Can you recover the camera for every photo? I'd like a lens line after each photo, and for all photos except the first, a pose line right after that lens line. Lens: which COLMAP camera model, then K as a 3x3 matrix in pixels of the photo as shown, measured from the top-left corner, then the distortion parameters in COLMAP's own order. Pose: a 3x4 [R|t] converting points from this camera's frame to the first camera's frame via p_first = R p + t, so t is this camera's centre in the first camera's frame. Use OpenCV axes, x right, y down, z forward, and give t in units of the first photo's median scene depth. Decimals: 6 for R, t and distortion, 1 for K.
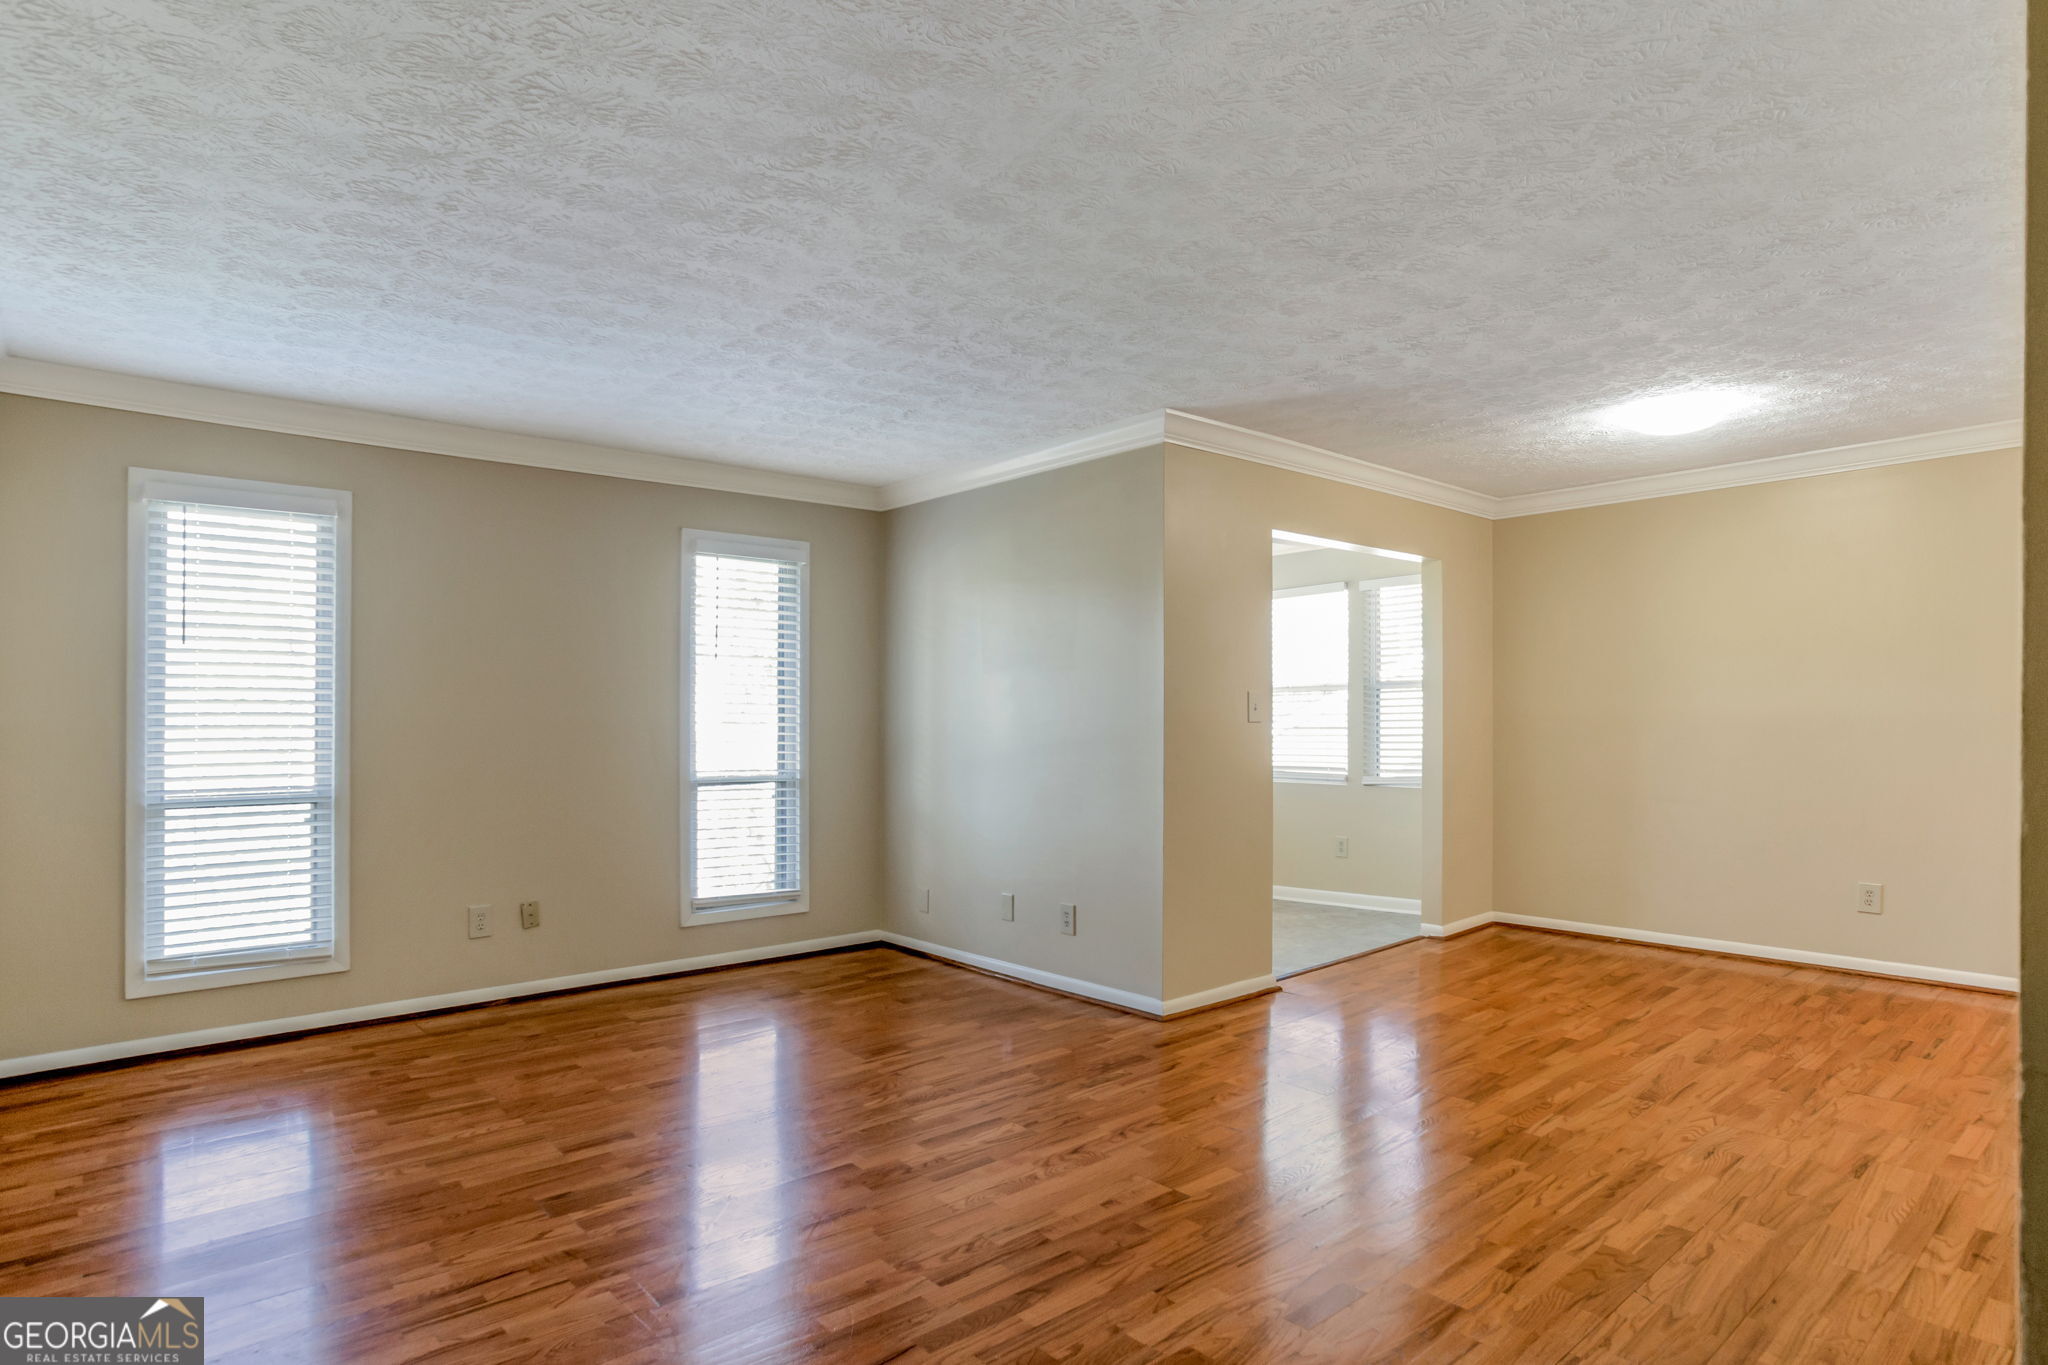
lens RADIAL K [[1158.6, 0, 1002.8], [0, 1158.6, 694.3], [0, 0, 1]] dist [-0.076849, 0.044390]
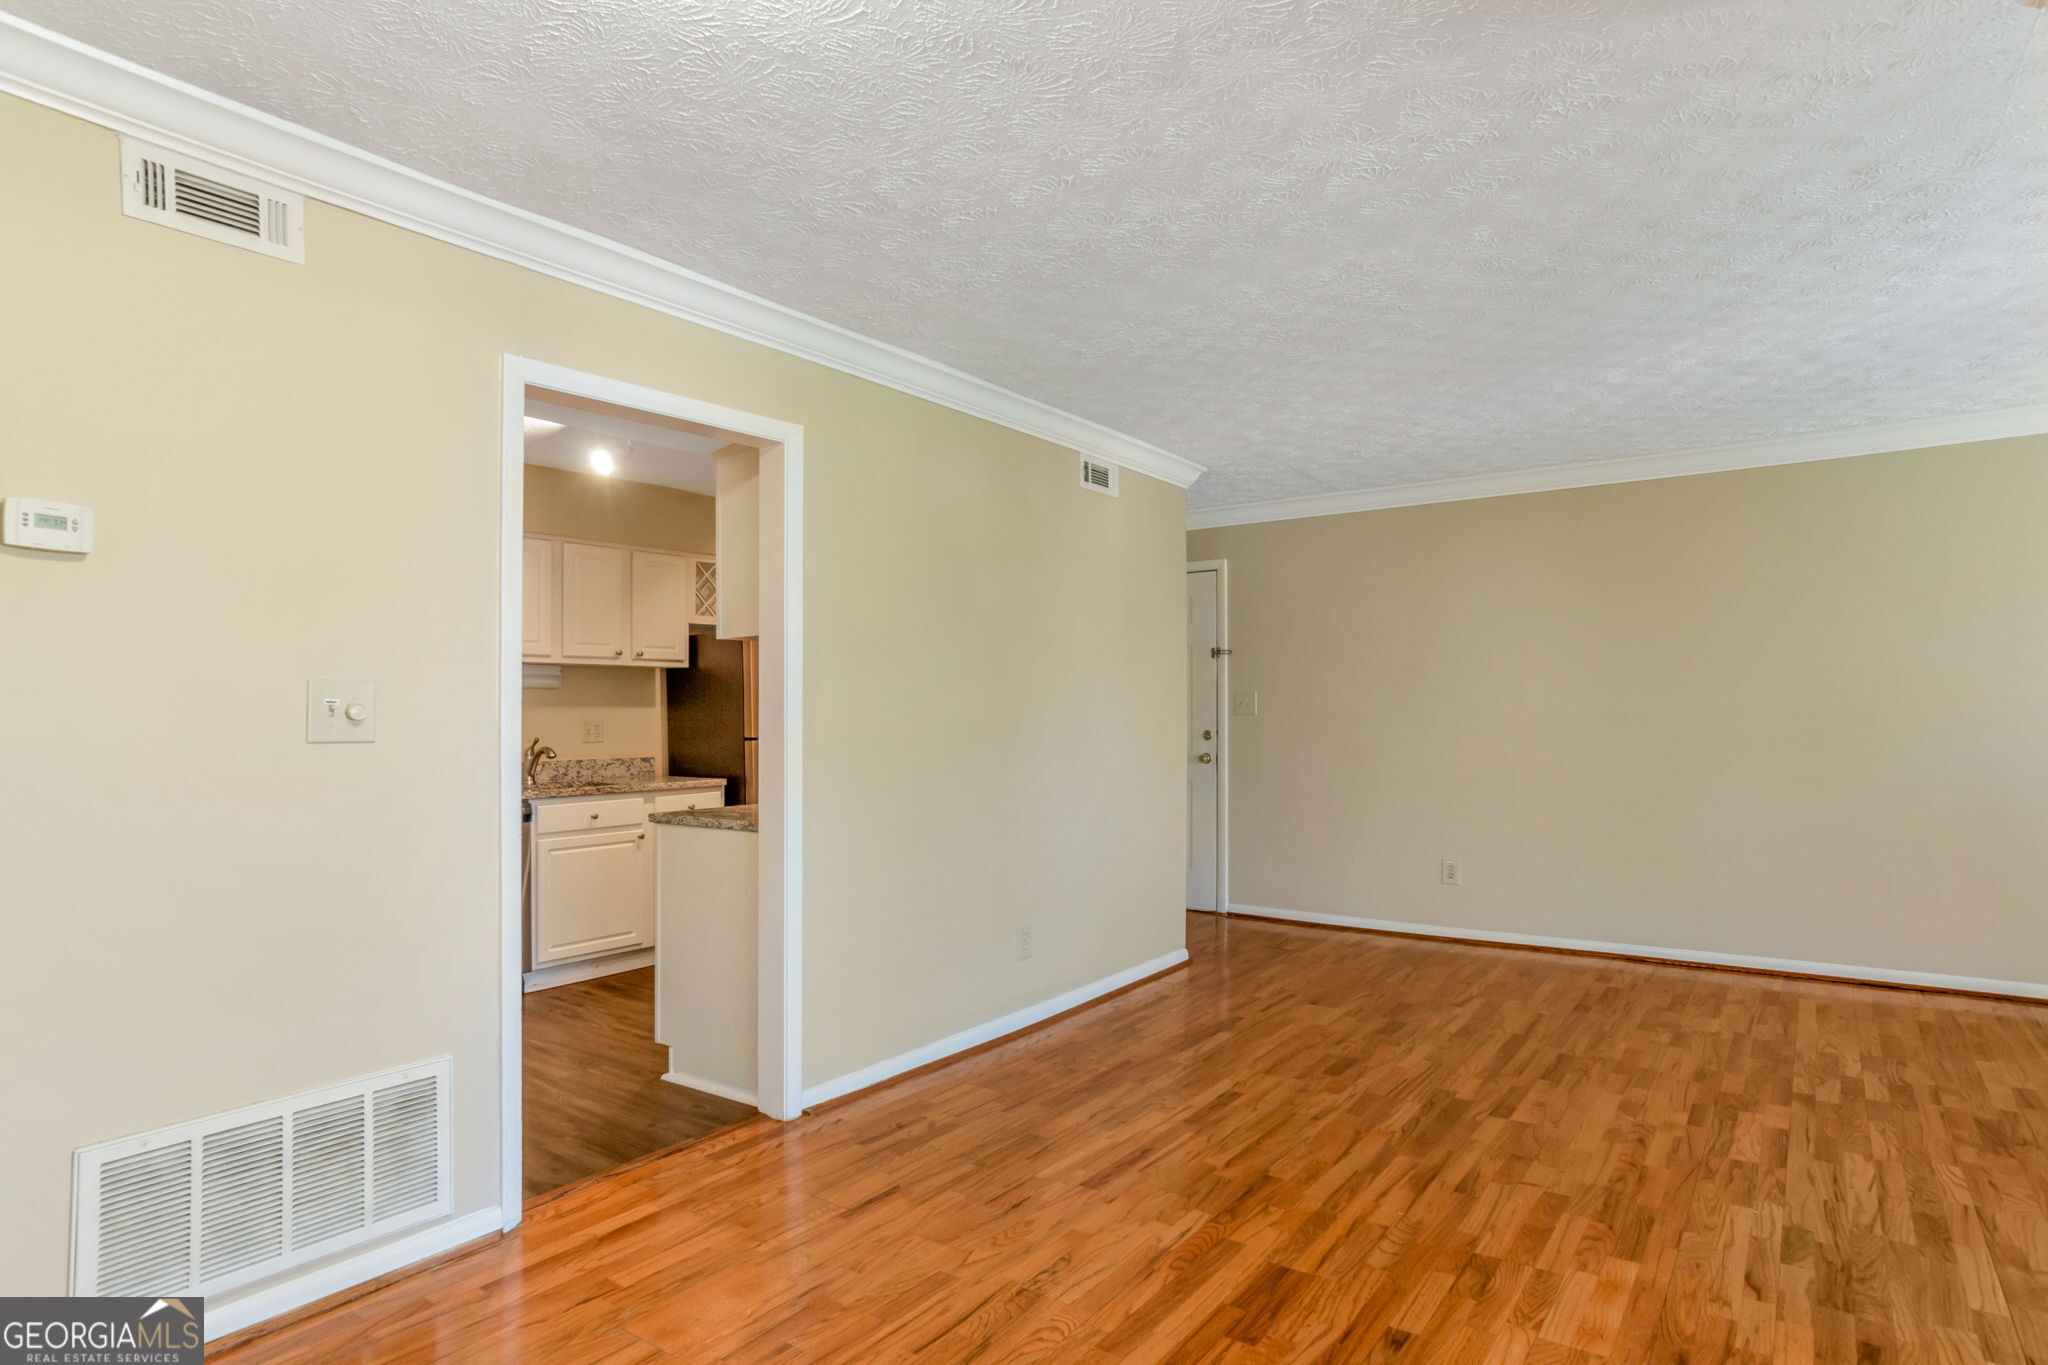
lens RADIAL K [[1092.0, 0, 1041.7], [0, 1092.0, 702.5], [0, 0, 1]] dist [-0.063544, 0.036396]
pose [[-0.975359, 0.013829, -0.220191, 0.721518], [0.018150, 0.999680, -0.017613, 0.020348], [0.219877, -0.021176, -0.975298, 1.682429]]
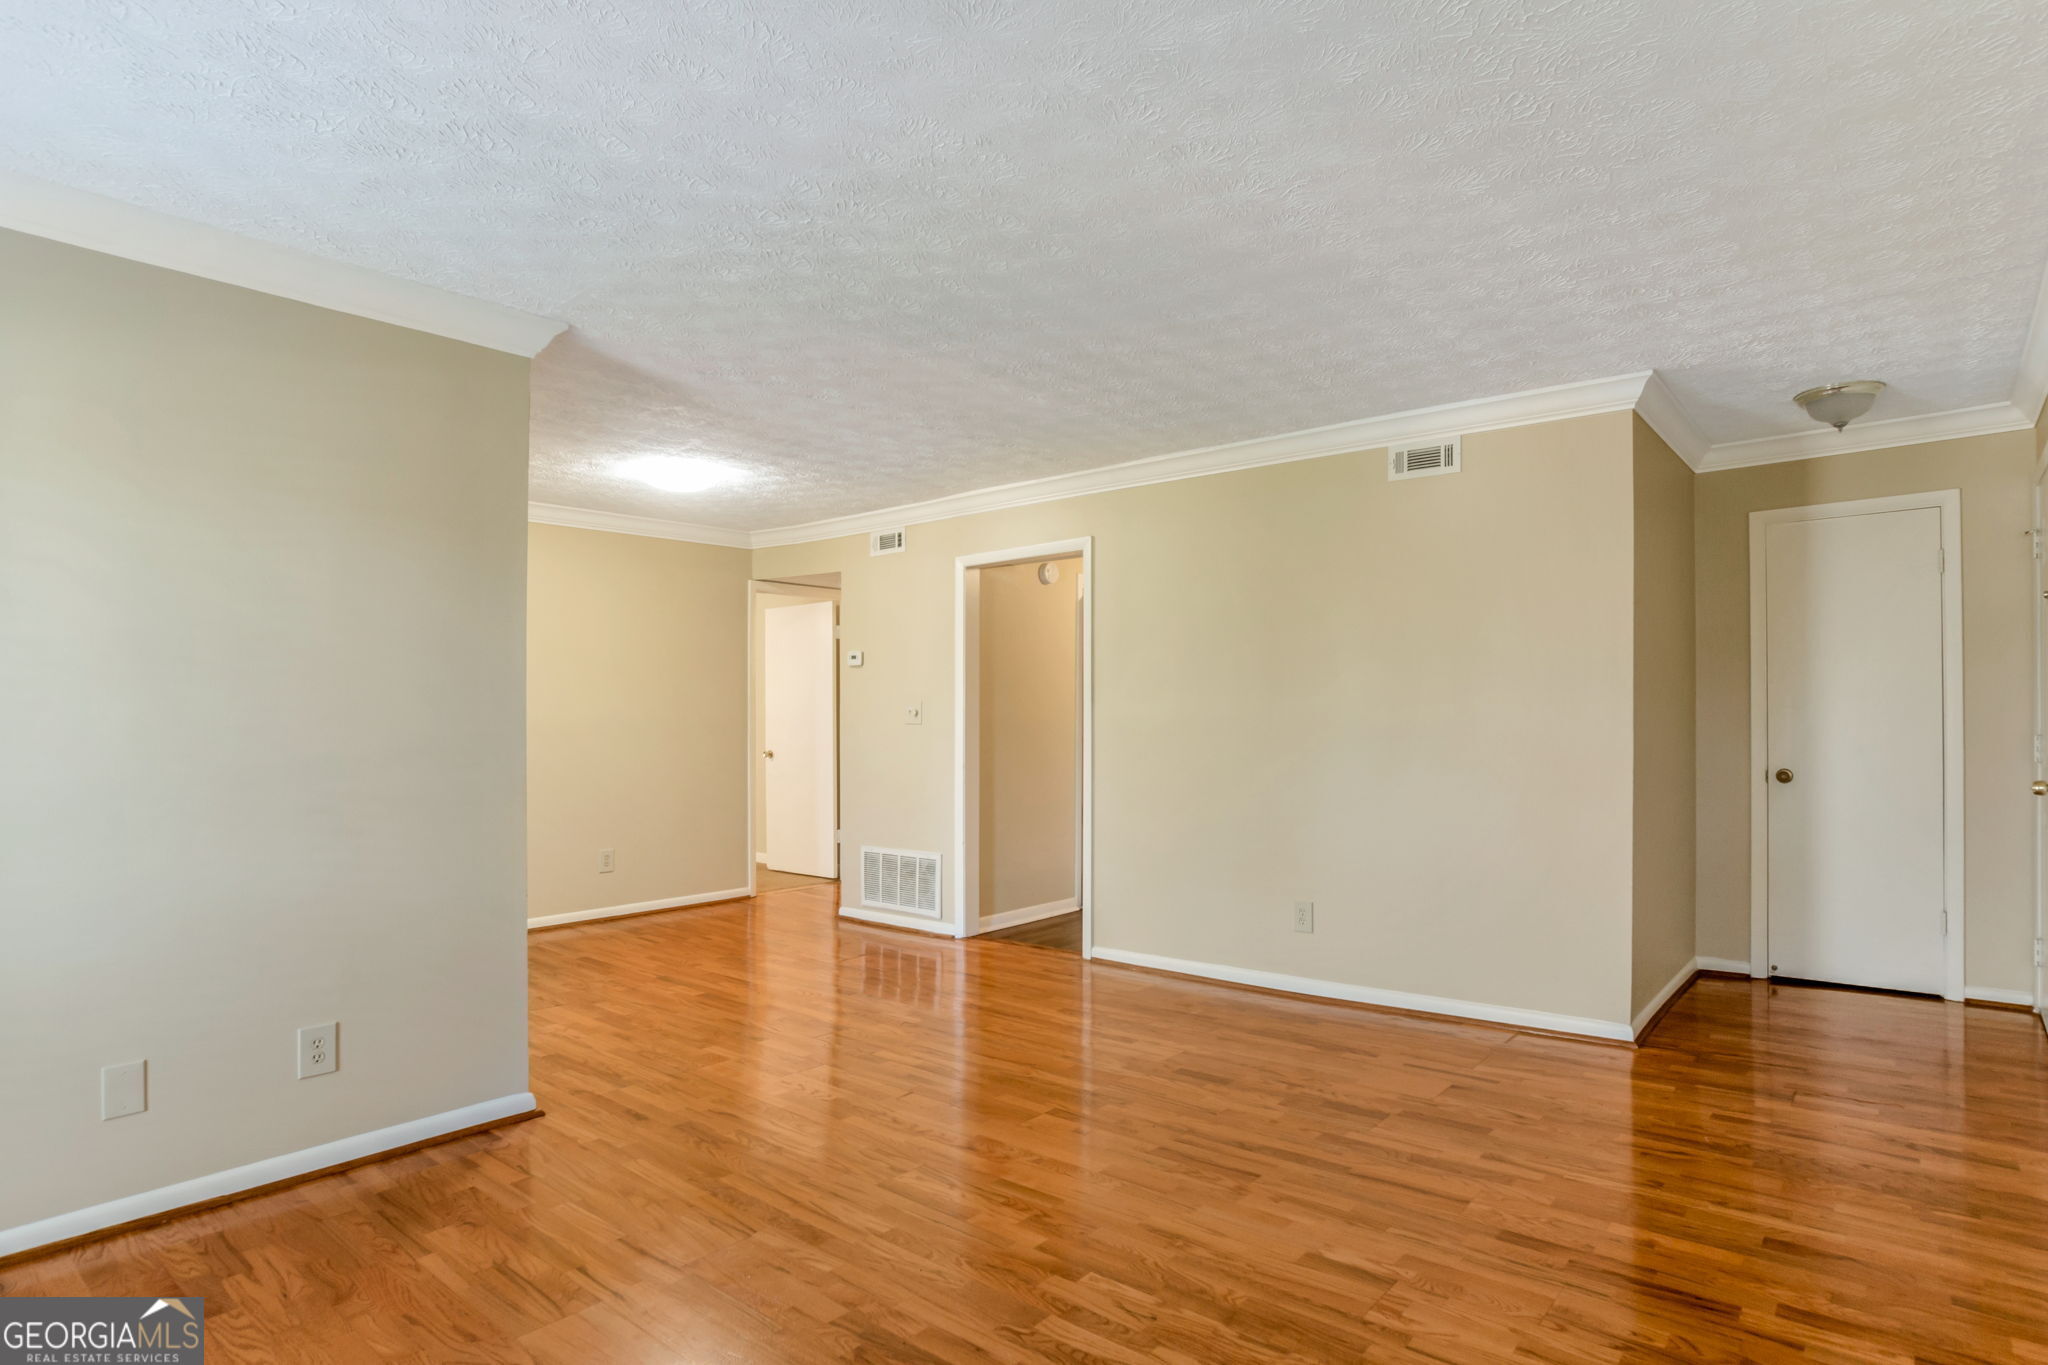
lens RADIAL K [[1092.0, 0, 1041.7], [0, 1092.0, 702.5], [0, 0, 1]] dist [-0.063544, 0.036396]
pose [[-0.160195, 0.019435, 0.986894, -0.835018], [0.000324, 0.999807, -0.019637, 0.024024], [-0.987085, -0.002826, -0.160170, 1.015928]]
